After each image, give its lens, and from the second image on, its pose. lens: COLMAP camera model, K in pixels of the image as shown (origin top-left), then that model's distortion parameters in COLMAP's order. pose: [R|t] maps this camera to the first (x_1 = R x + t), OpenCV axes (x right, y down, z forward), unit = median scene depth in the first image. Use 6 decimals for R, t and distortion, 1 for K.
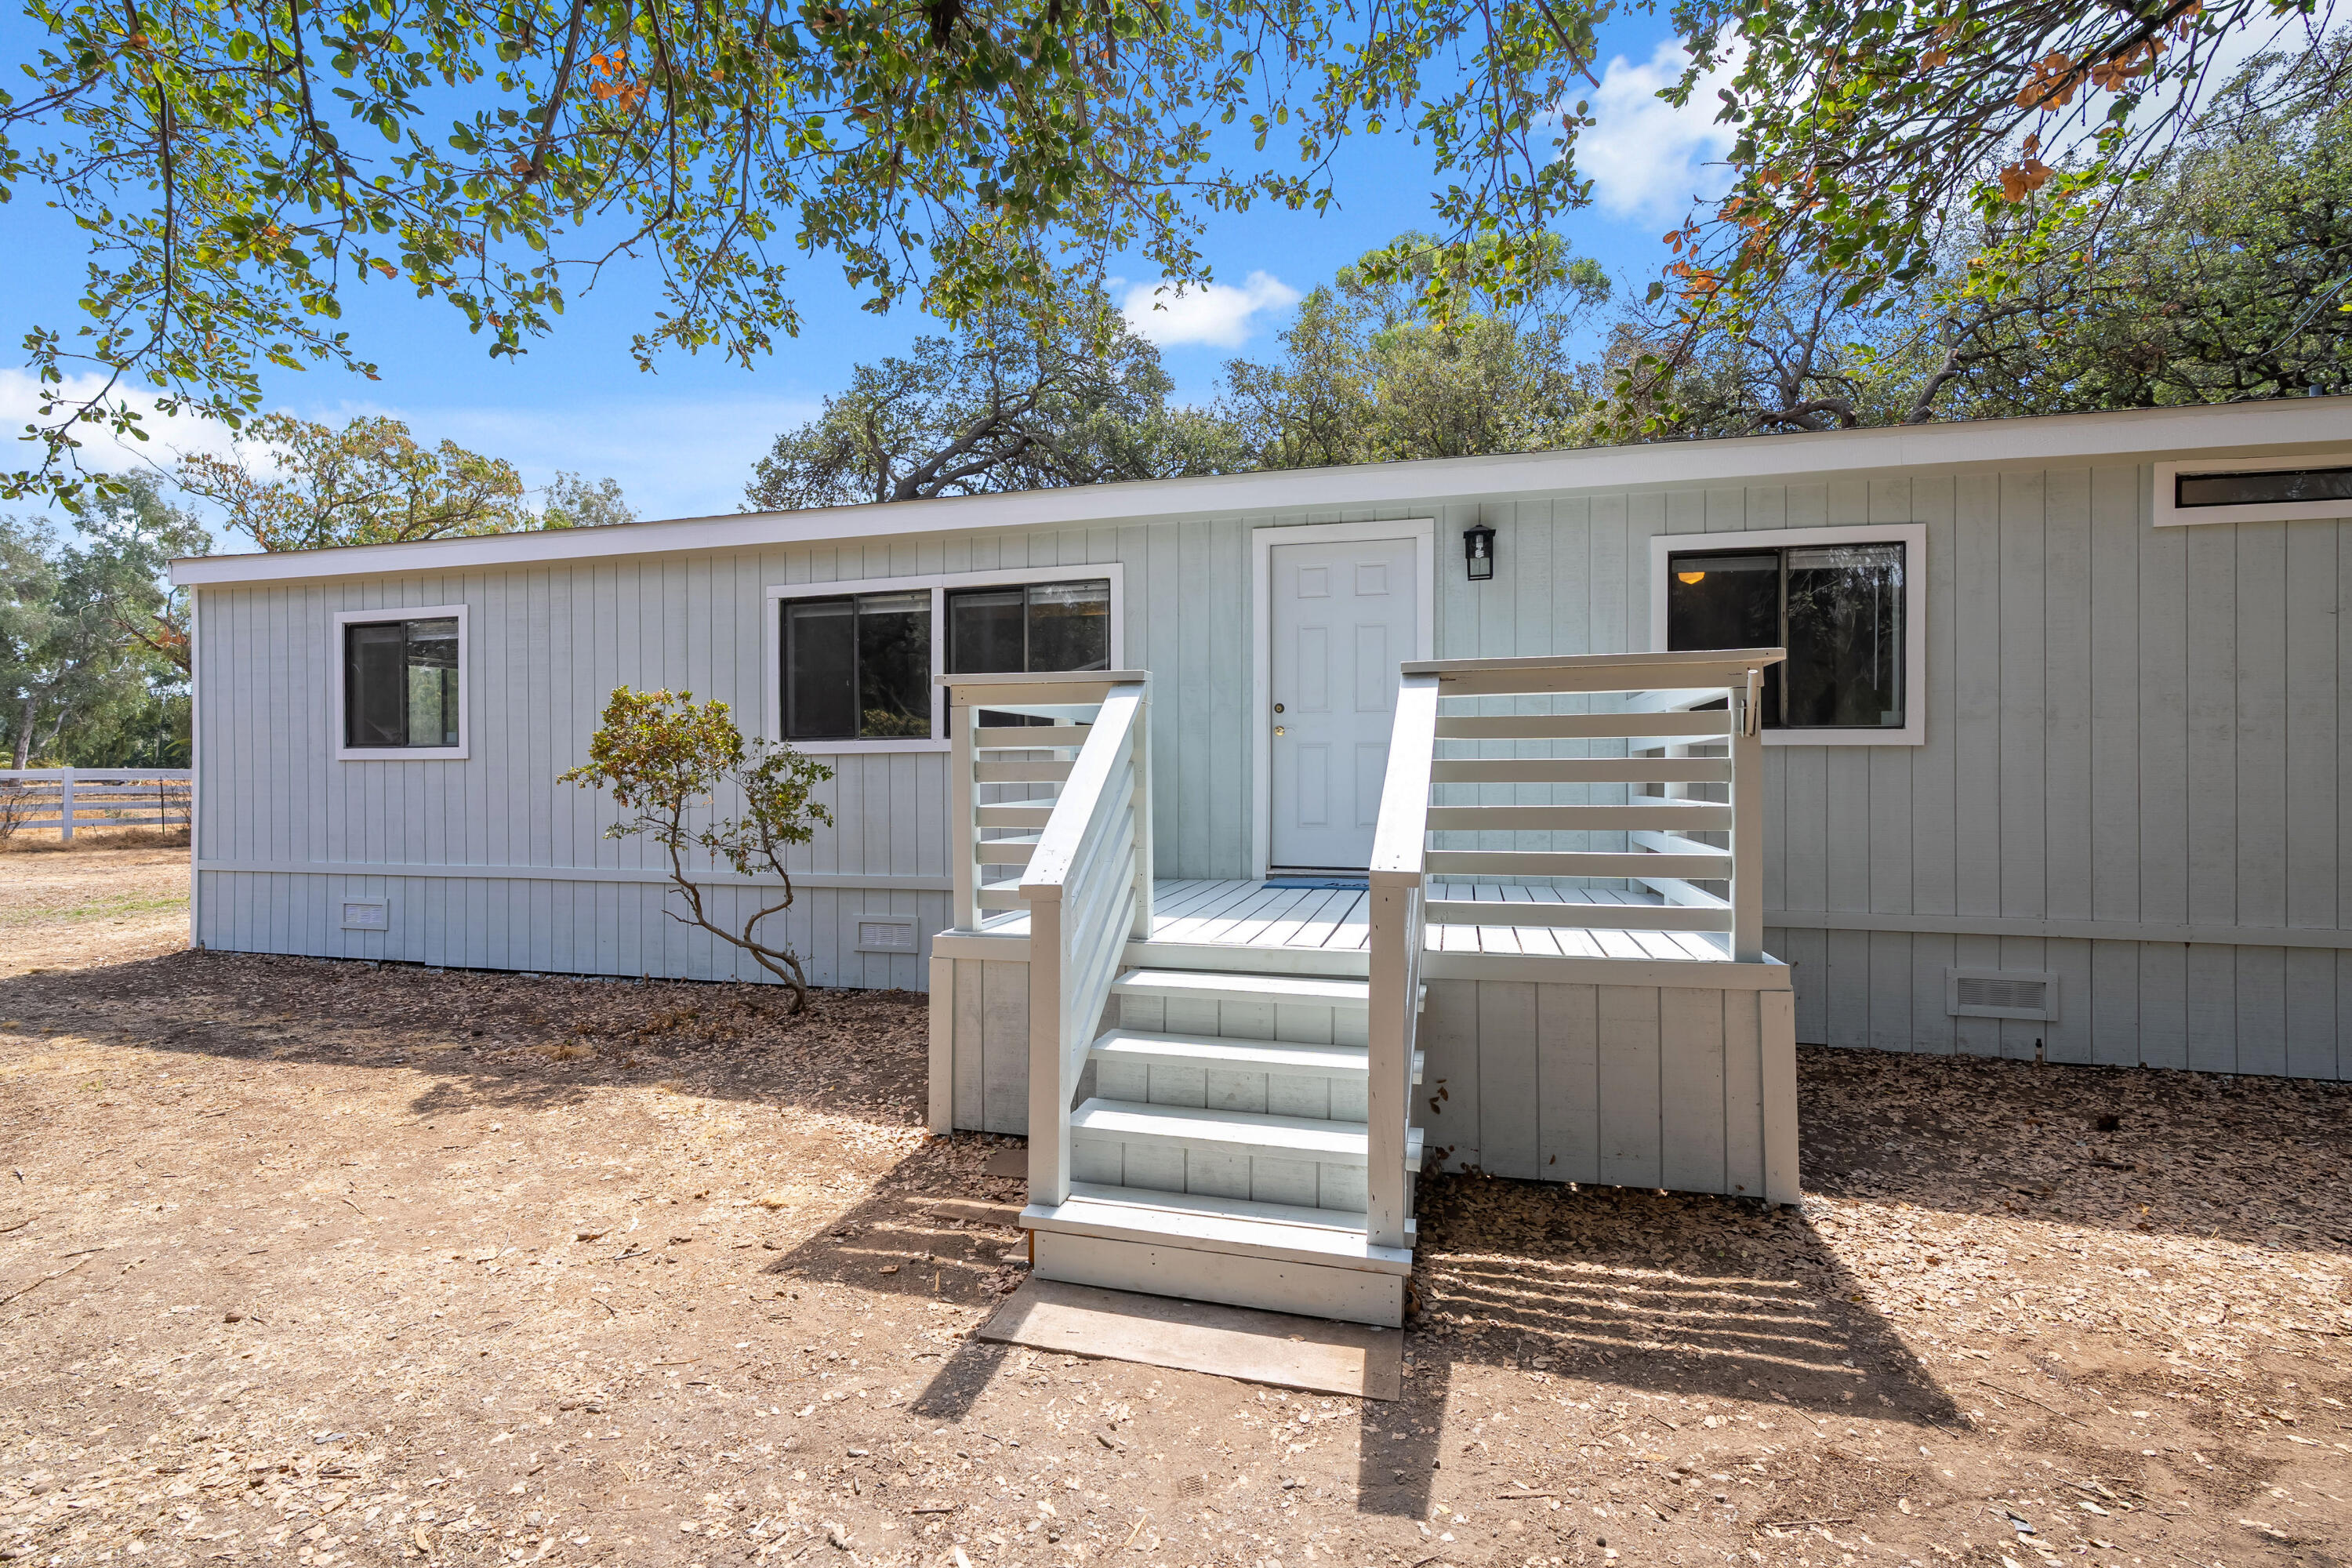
lens RADIAL K [[1090.2, 0, 1167.5], [0, 1090.2, 773.6], [0, 0, 1]] dist [-0.007306, 0.004204]
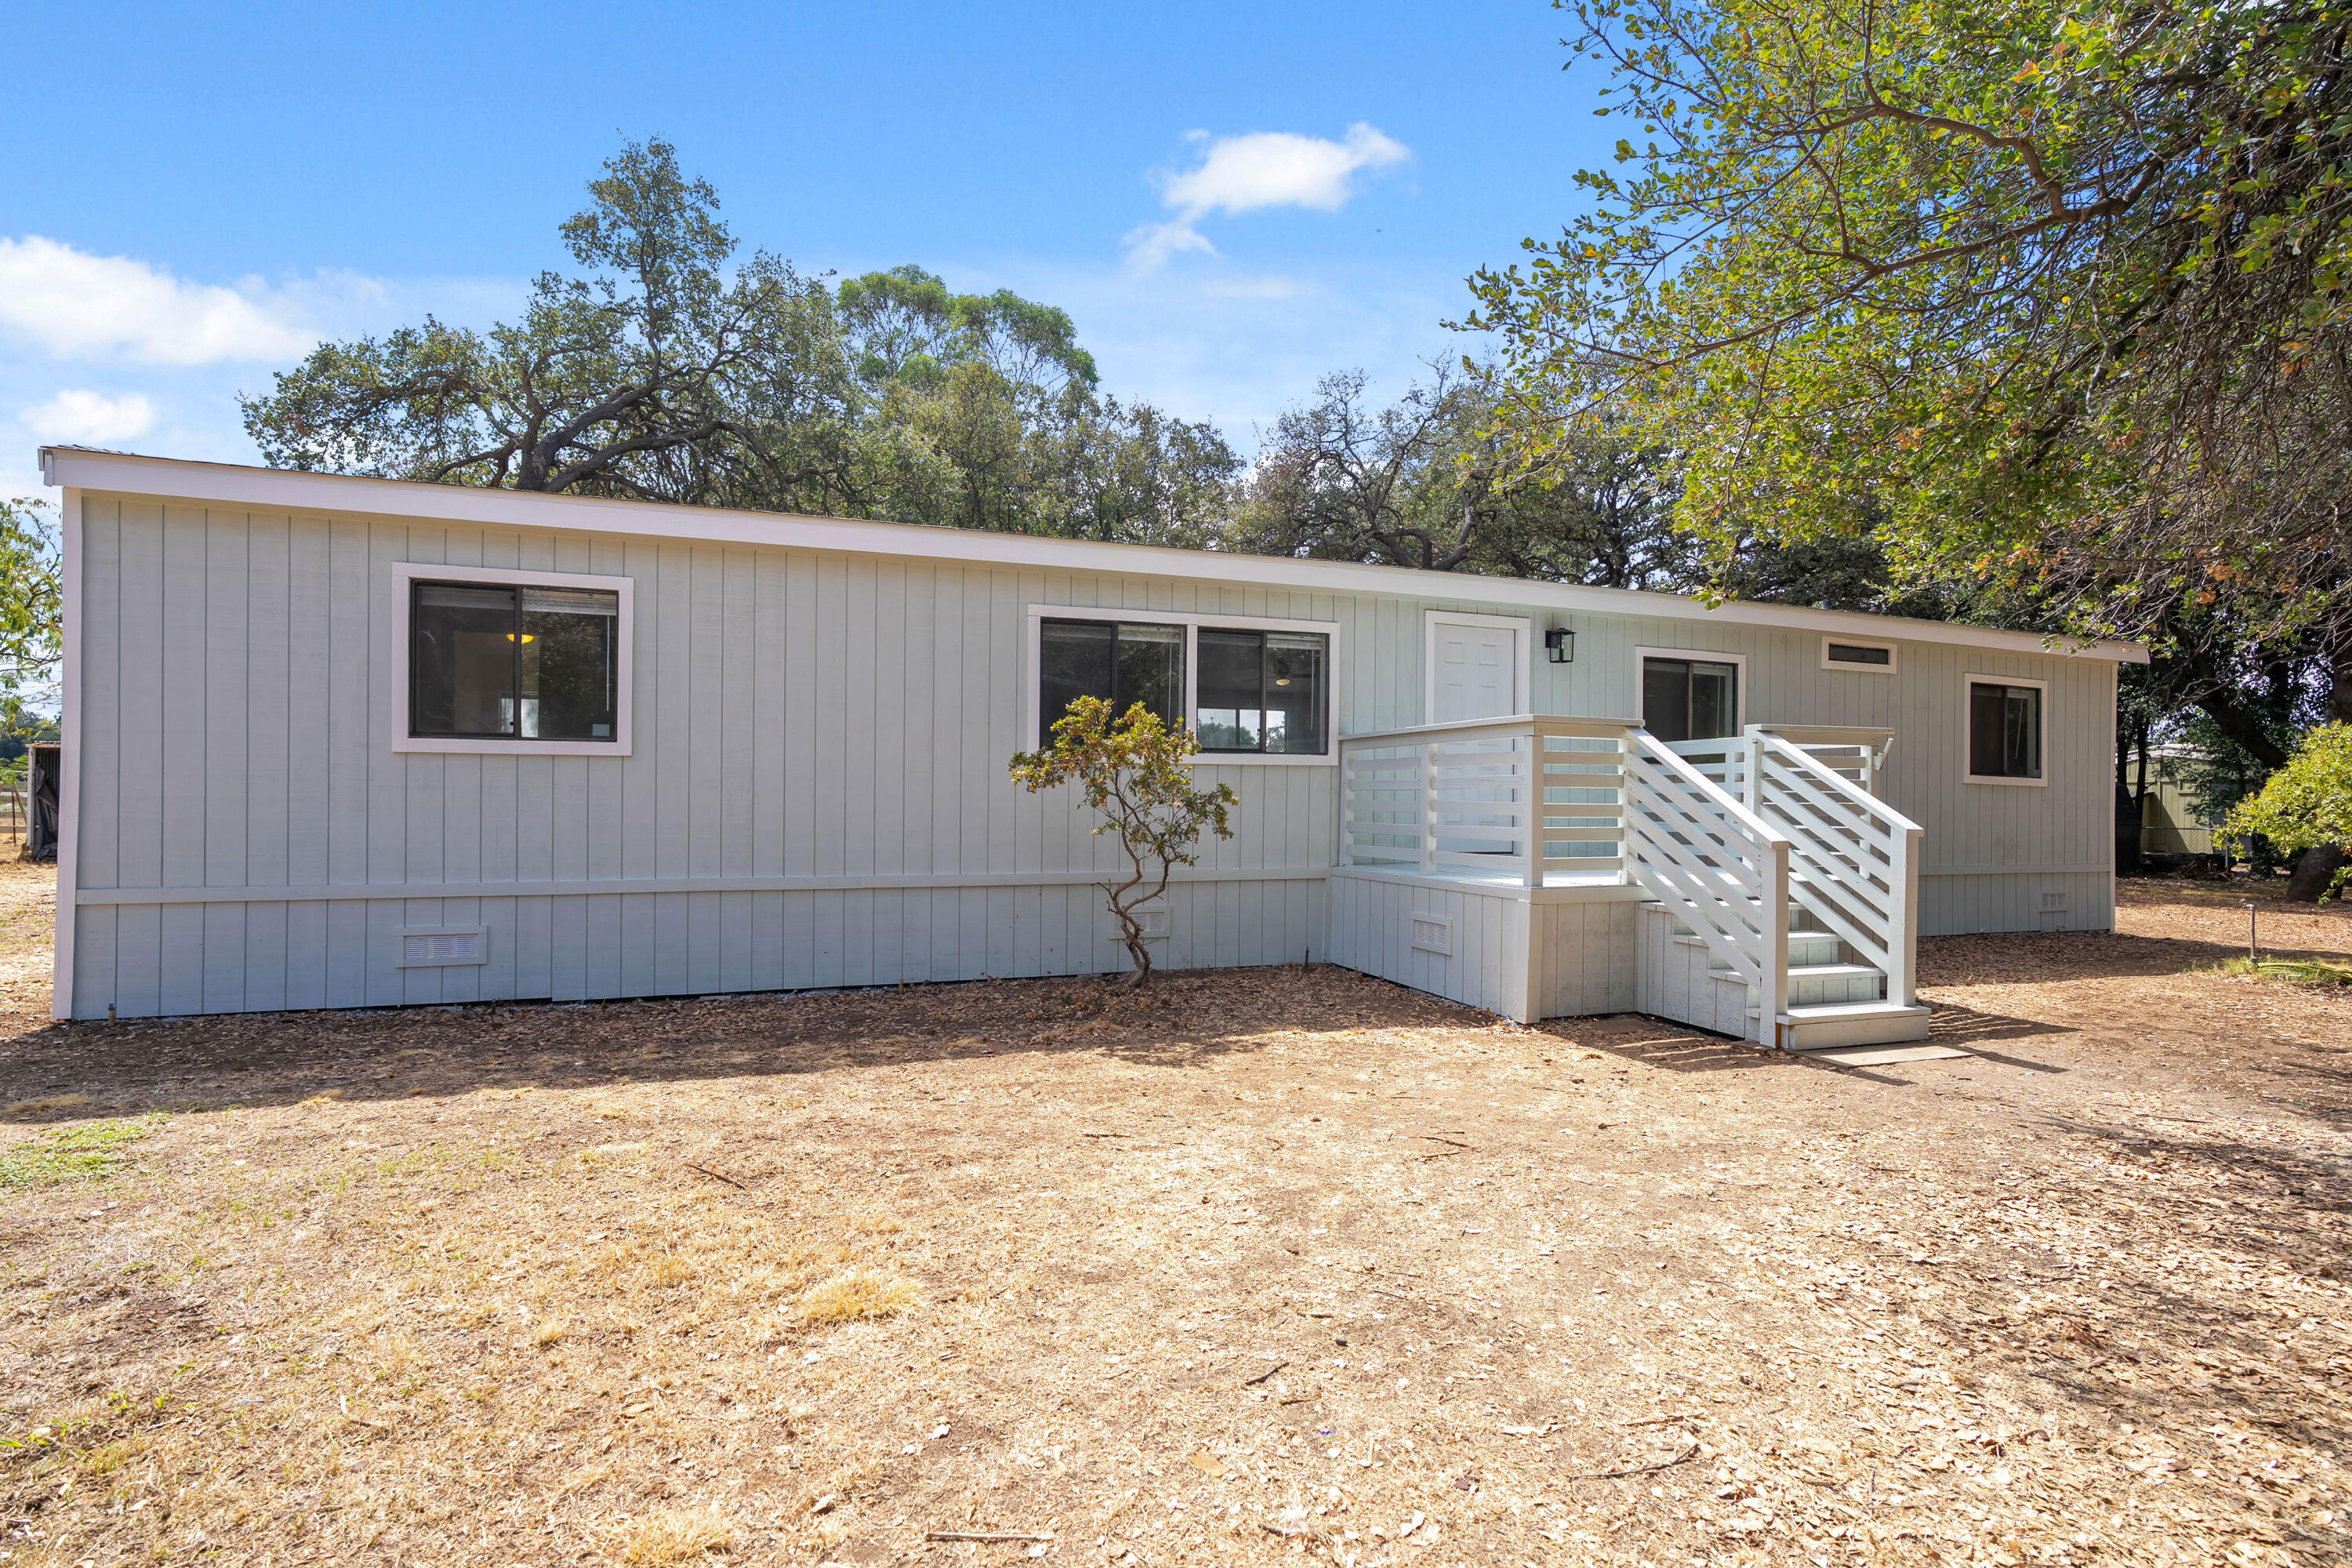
lens RADIAL K [[1090.2, 0, 1190.1], [0, 1090.2, 799.1], [0, 0, 1]] dist [-0.007306, 0.004204]
pose [[0.815095, 0.008772, 0.579262, -1.064764], [-0.010604, 0.999944, -0.000221, 0.021794], [-0.579231, -0.005962, 0.815142, 0.045045]]
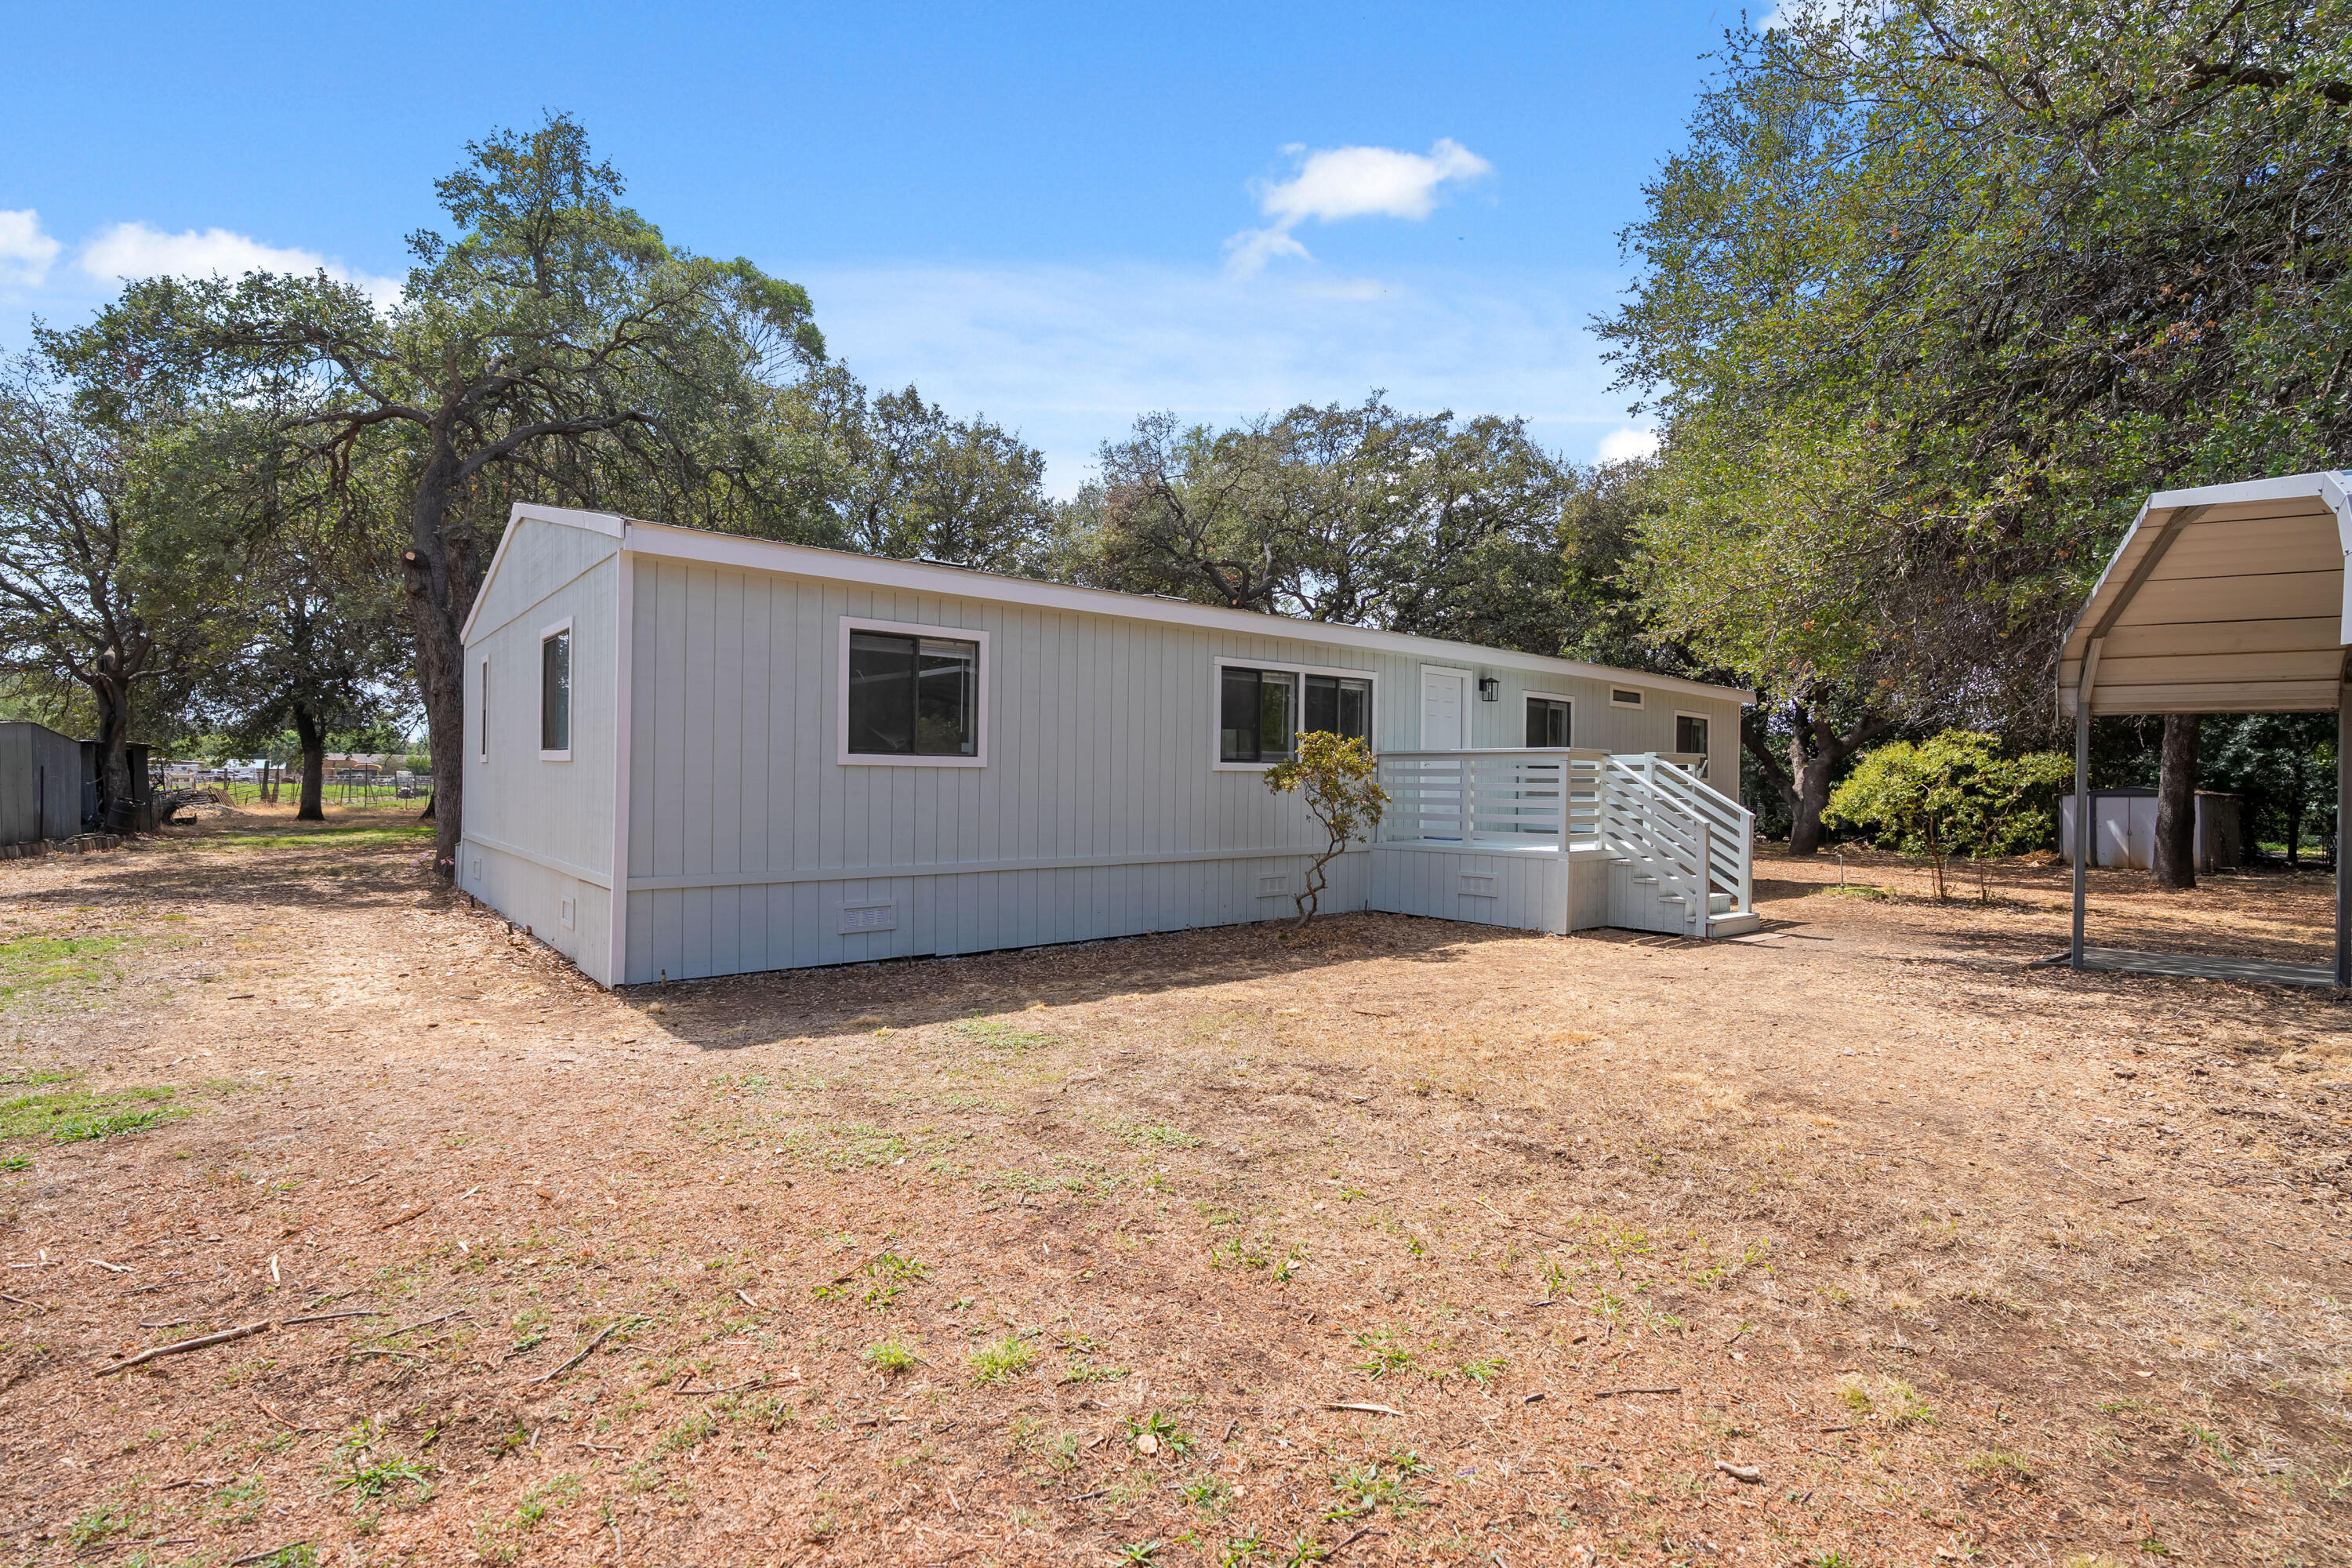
lens RADIAL K [[1090.2, 0, 1172.6], [0, 1090.2, 790.8], [0, 0, 1]] dist [-0.007306, 0.004204]
pose [[0.572565, 0.006033, 0.819837, -1.996462], [-0.007069, 0.999972, -0.002421, 0.016397], [-0.819829, -0.004409, 0.572592, 0.253598]]
